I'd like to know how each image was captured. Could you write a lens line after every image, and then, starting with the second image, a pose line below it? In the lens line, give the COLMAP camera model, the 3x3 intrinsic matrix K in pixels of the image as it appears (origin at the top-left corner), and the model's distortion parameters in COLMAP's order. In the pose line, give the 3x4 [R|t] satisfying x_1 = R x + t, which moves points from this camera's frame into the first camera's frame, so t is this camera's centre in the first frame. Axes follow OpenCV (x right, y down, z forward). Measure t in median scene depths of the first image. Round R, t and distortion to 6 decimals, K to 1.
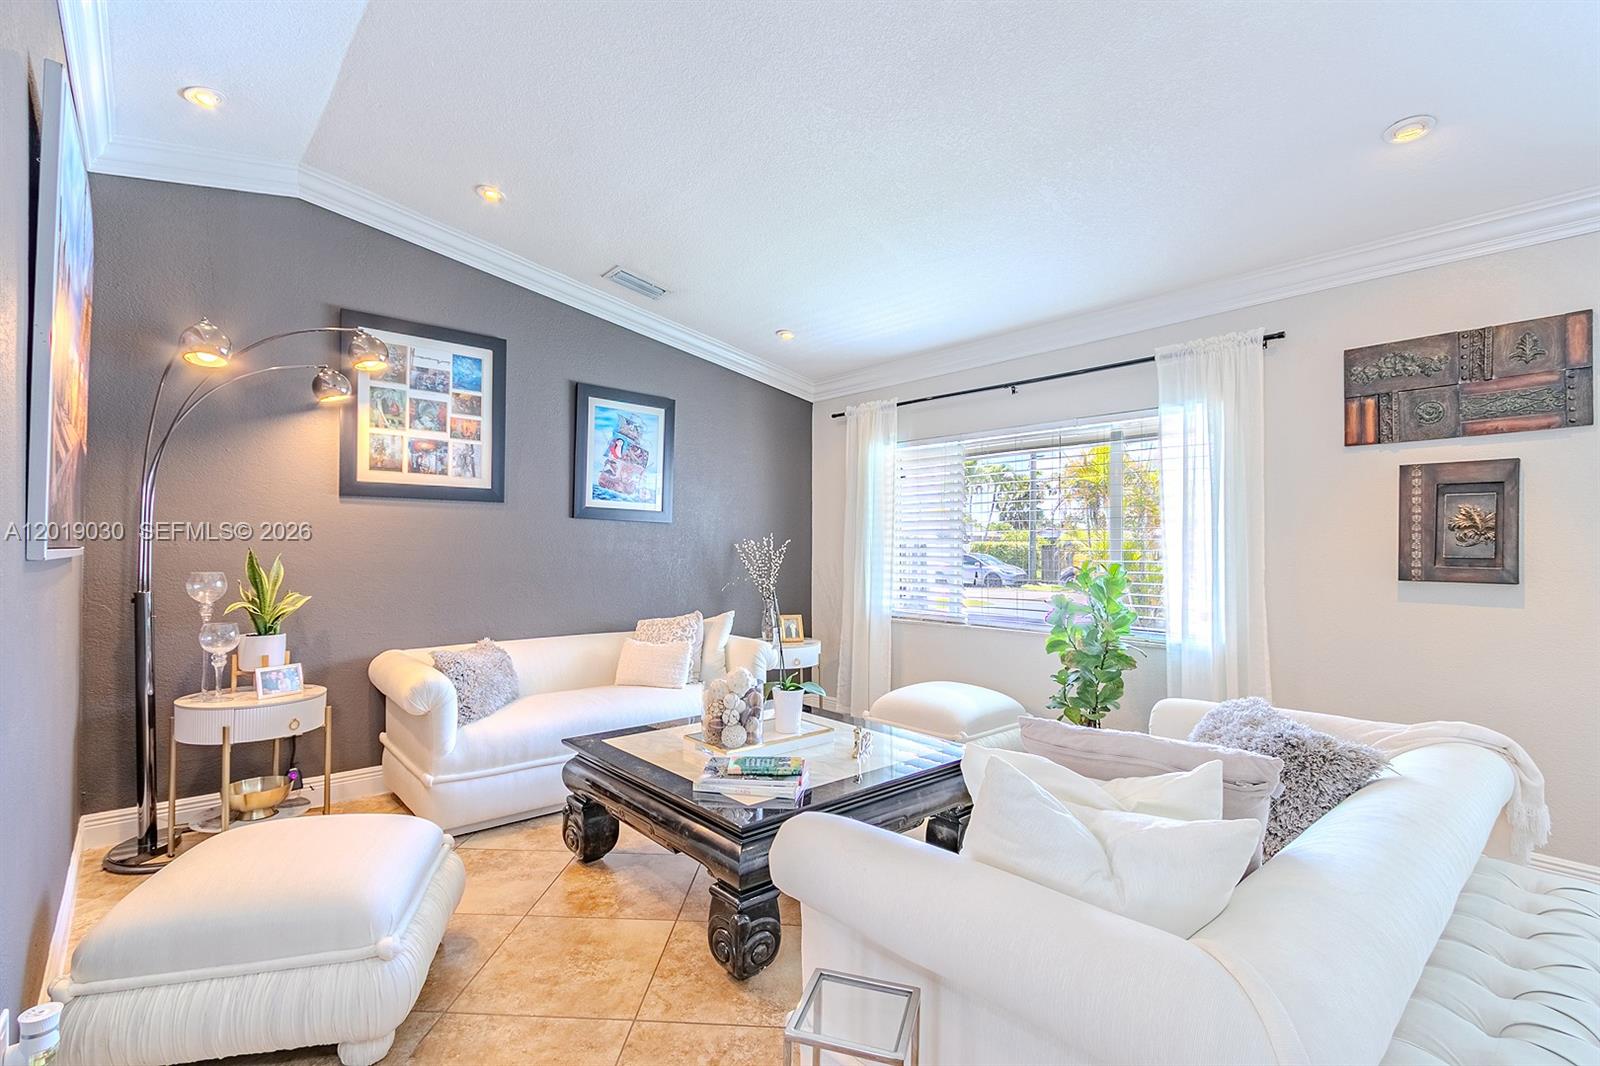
lens RADIAL K [[735.2, 0, 791.8], [0, 735.2, 540.1], [0, 0, 1]] dist [0.004546, -0.001353]
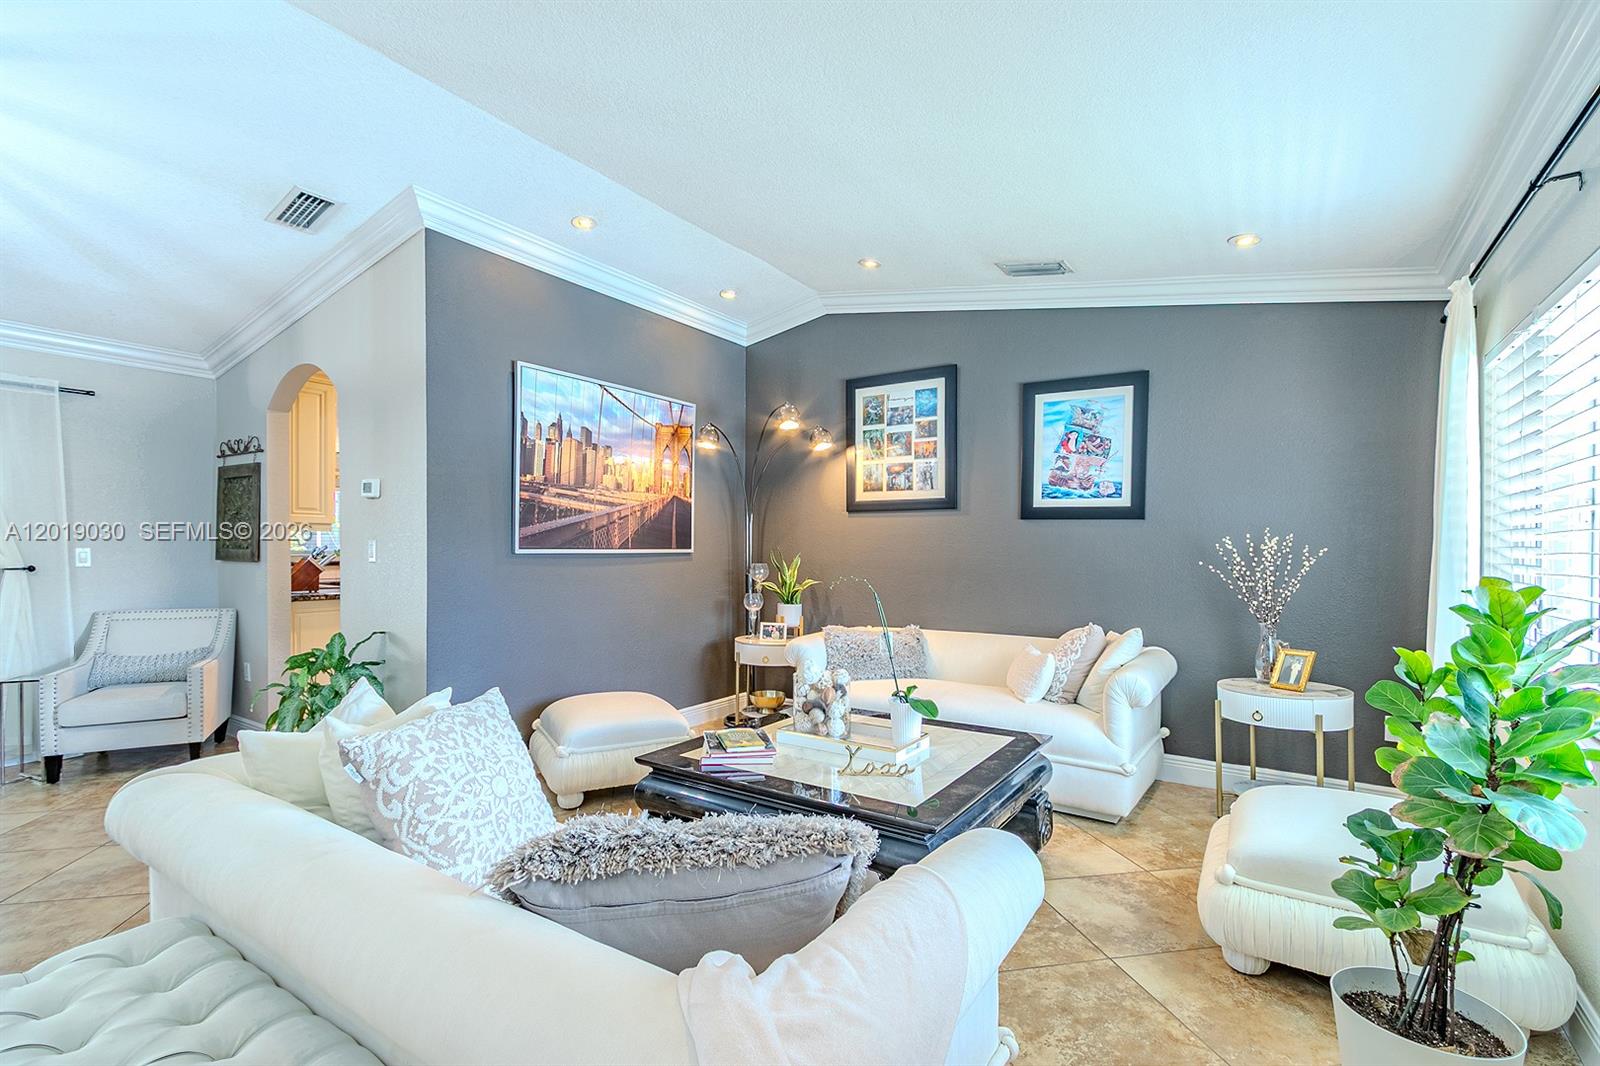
lens RADIAL K [[735.2, 0, 805.1], [0, 735.2, 547.9], [0, 0, 1]] dist [0.004546, -0.001353]
pose [[0.271354, 0.000976, -0.962479, 0.665139], [0.015295, 0.999869, 0.005326, -0.001048], [0.962358, -0.016166, 0.271304, 0.492954]]
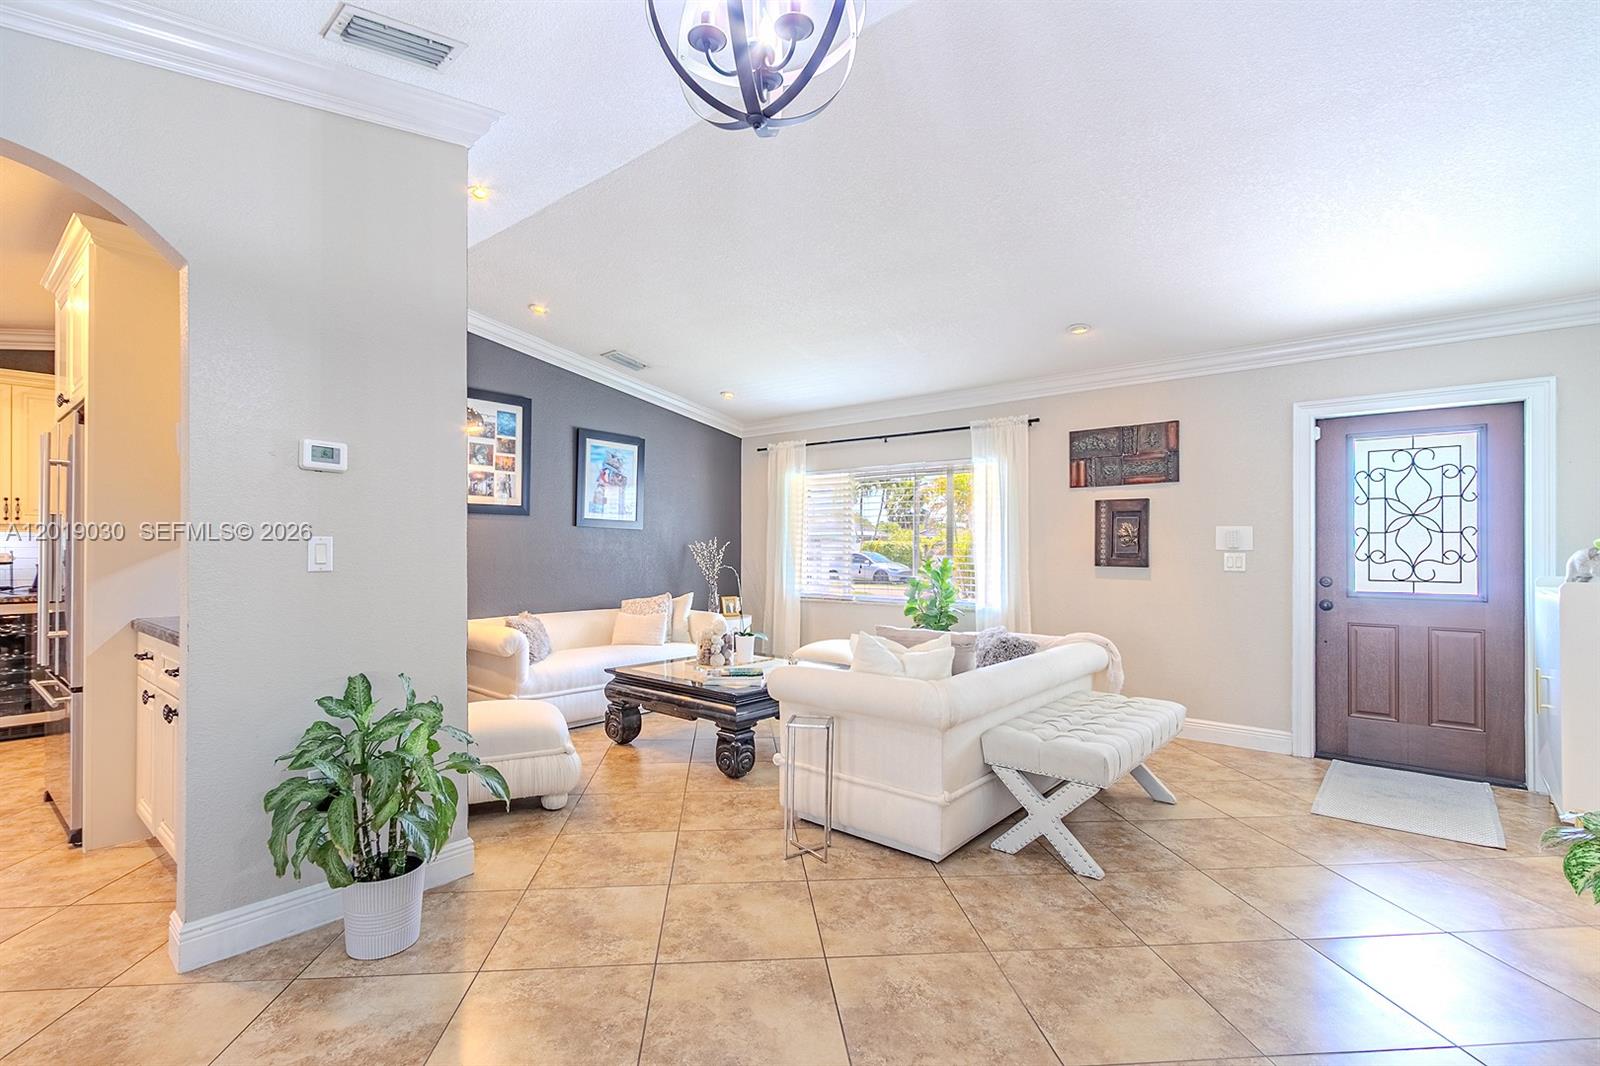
lens RADIAL K [[735.2, 0, 799.4], [0, 735.2, 535.3], [0, 0, 1]] dist [0.004546, -0.001353]
pose [[0.988050, 0.000941, 0.154134, -0.107004], [-0.000115, 0.999986, -0.005369, -0.006749], [-0.154136, 0.005287, 0.988035, -0.478887]]
